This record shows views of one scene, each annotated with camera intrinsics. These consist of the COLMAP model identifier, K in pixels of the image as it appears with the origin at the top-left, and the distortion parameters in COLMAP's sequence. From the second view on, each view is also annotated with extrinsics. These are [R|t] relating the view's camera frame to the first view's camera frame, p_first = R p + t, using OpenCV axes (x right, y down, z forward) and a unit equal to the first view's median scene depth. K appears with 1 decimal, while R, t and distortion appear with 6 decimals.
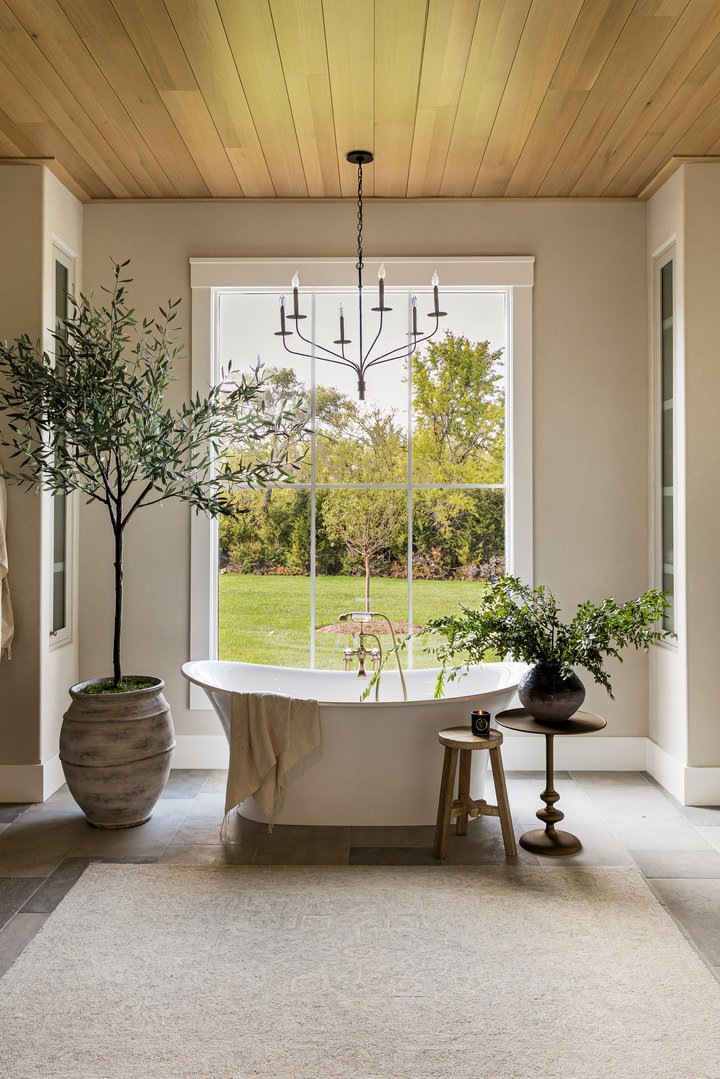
lens RADIAL K [[929.3, 0, 359.6], [0, 929.3, 536.6], [0, 0, 1]] dist [0.001838, 0.007274]
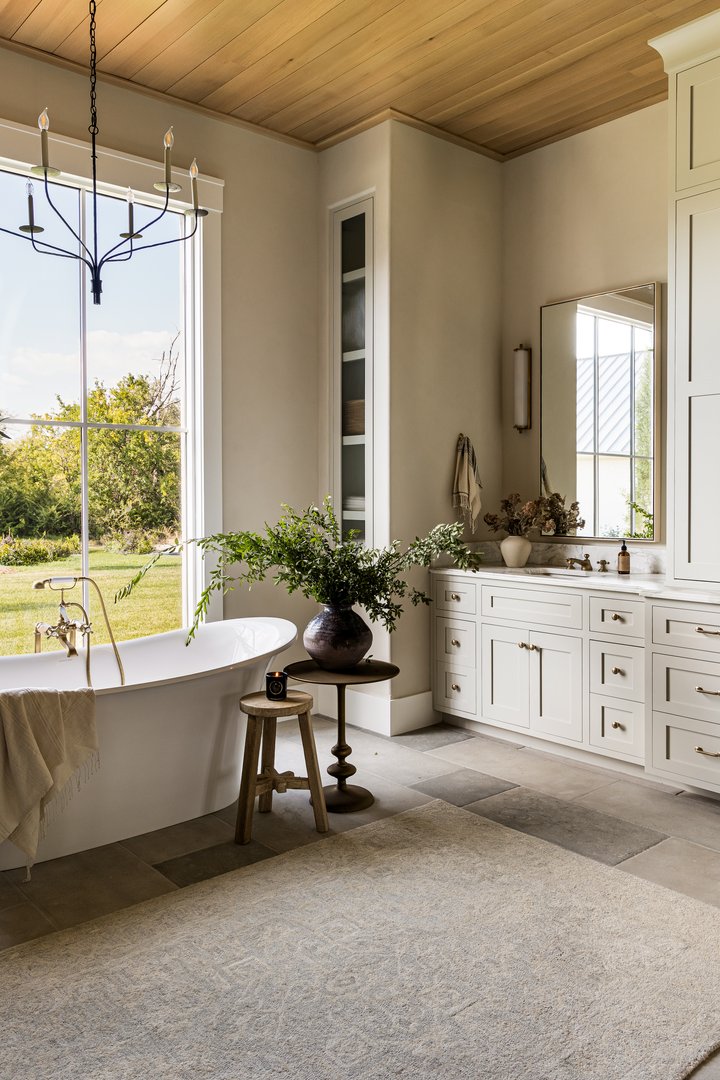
lens RADIAL K [[839.6, 0, 359.9], [0, 839.6, 536.0], [0, 0, 1]] dist [-0.005800, 0.008596]
pose [[0.748320, -0.035648, 0.662380, -0.342028], [0.020803, 0.999325, 0.030279, 0.036000], [-0.663012, -0.008879, 0.748556, 0.353617]]
